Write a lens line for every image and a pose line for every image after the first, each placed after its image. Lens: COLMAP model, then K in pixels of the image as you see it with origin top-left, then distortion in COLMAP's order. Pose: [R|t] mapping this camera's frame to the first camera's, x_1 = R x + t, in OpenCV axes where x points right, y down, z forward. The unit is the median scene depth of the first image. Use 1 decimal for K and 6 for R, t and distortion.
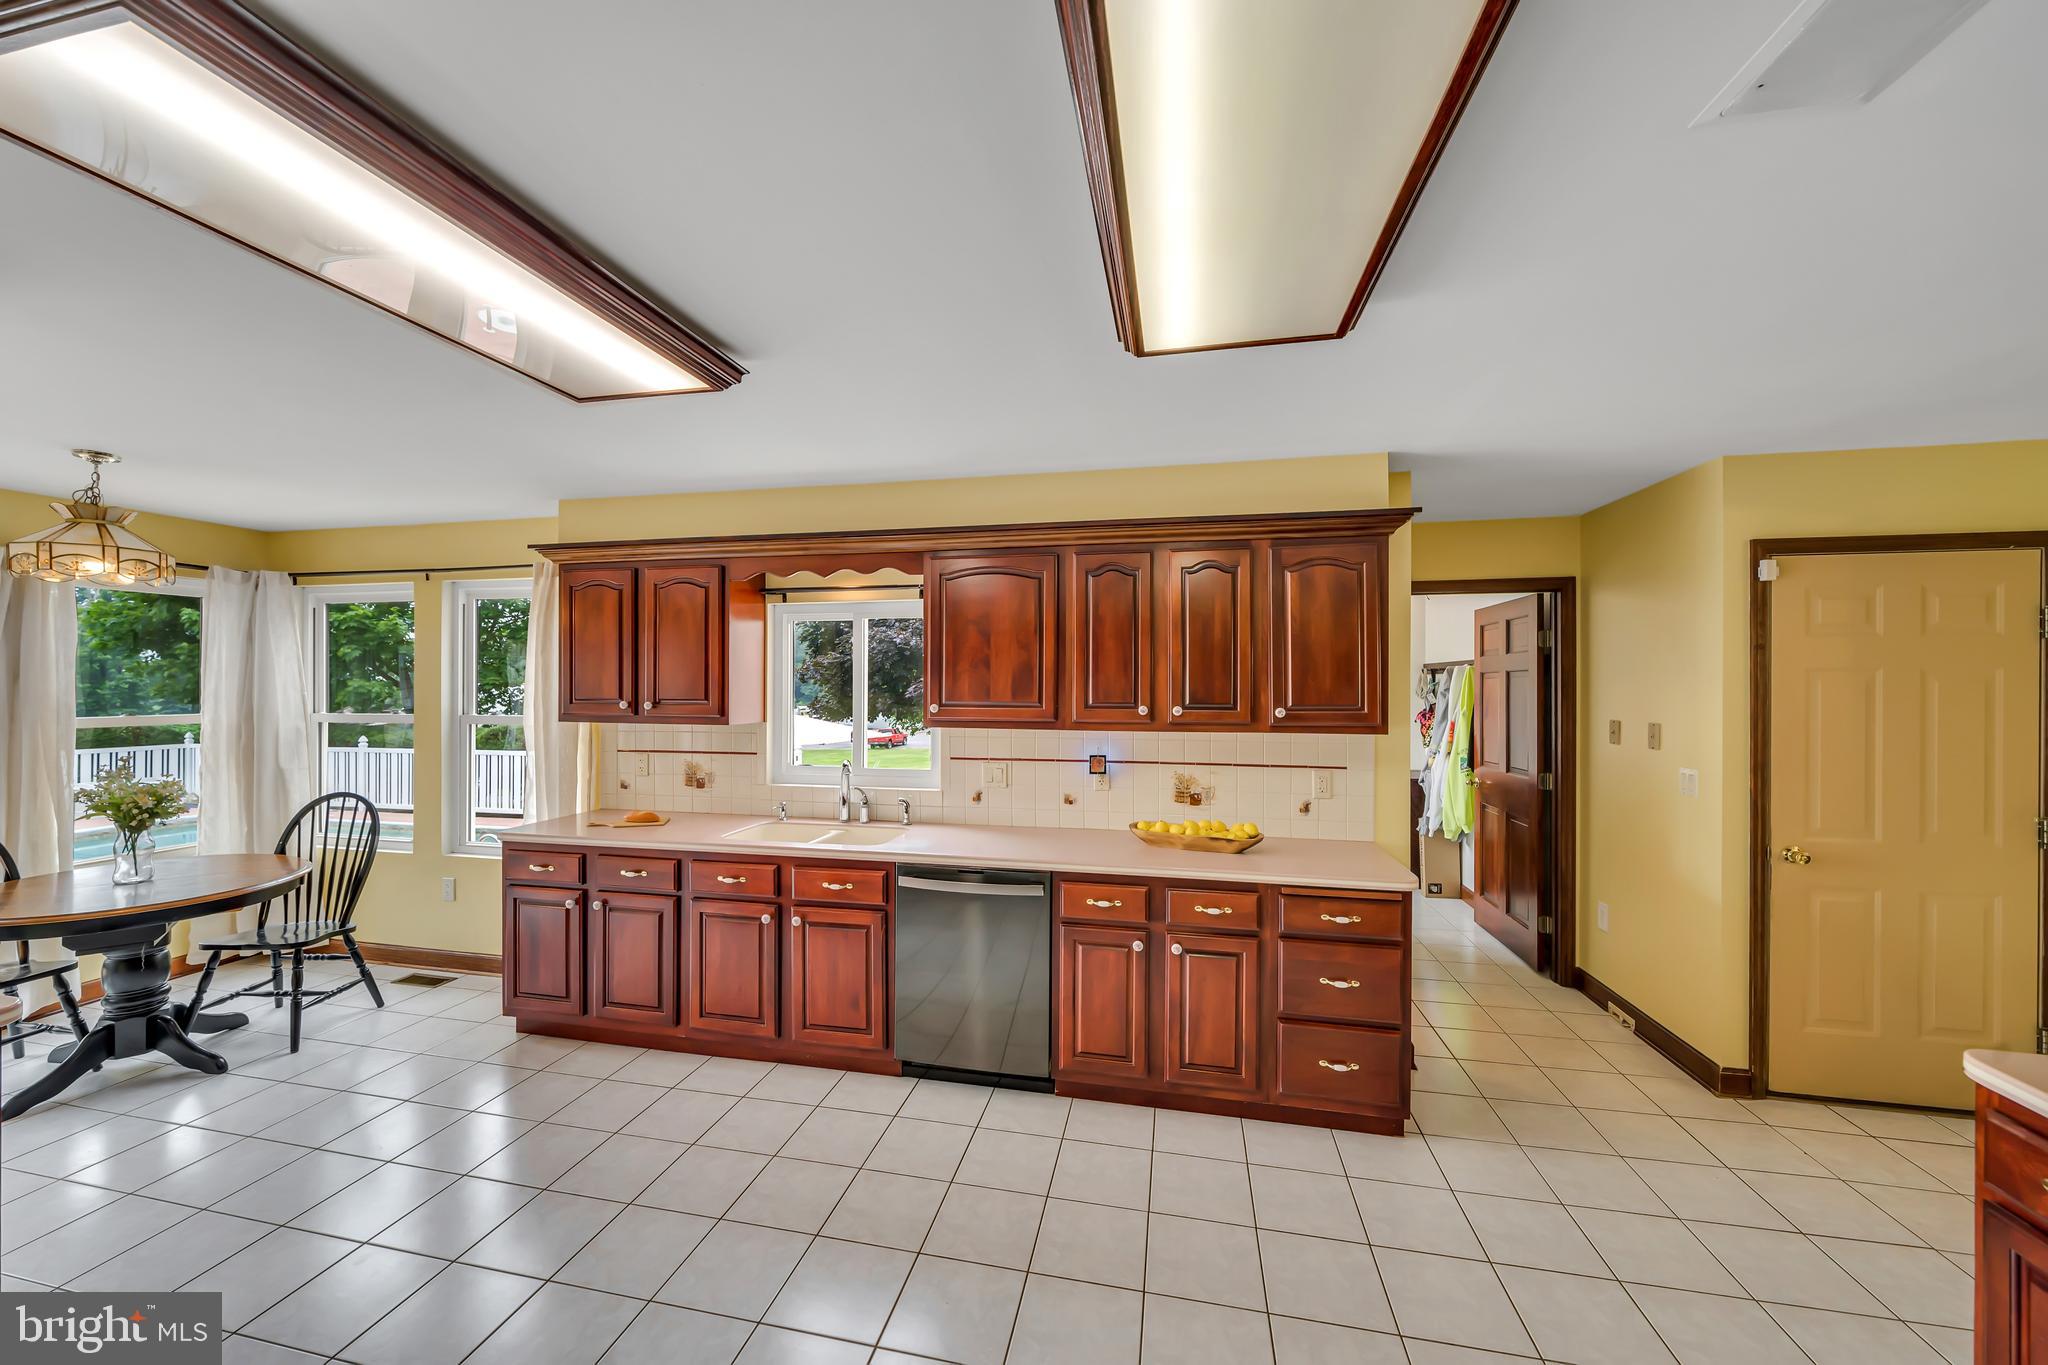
lens RADIAL K [[767.7, 0, 1024.0], [0, 767.7, 682.5], [0, 0, 1]] dist [-0.001837, -0.000625]
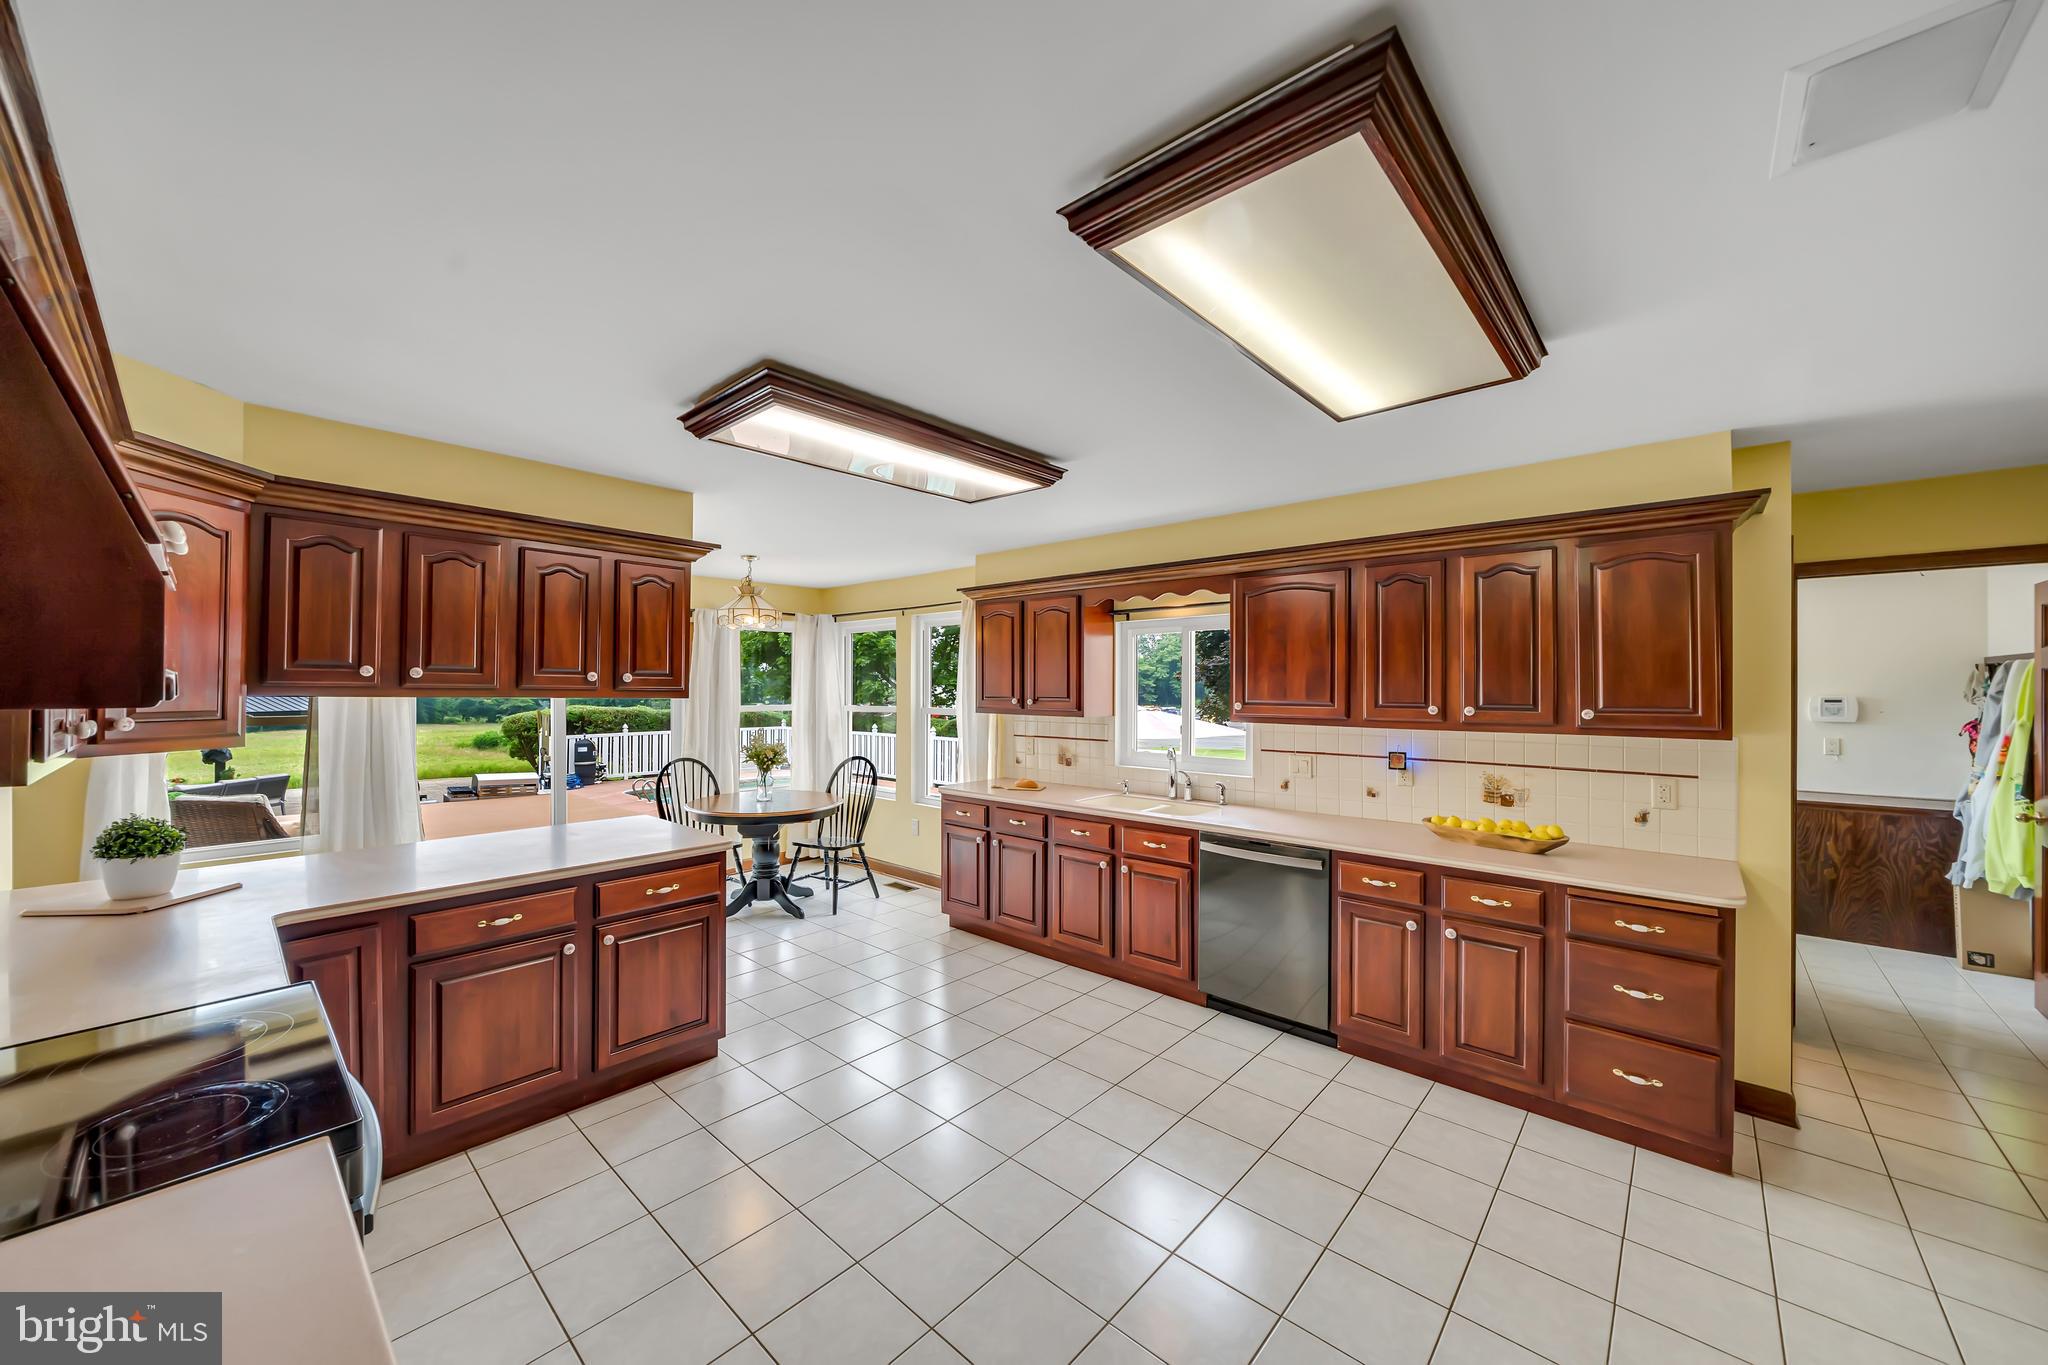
lens RADIAL K [[726.4, 0, 1024.0], [0, 726.4, 682.5], [0, 0, 1]] dist [-0.000406, -0.000089]
pose [[0.872930, -0.003359, -0.487835, 0.145427], [0.002065, 0.999993, -0.003190, 0.000089], [0.487842, 0.001777, 0.872930, -0.143743]]
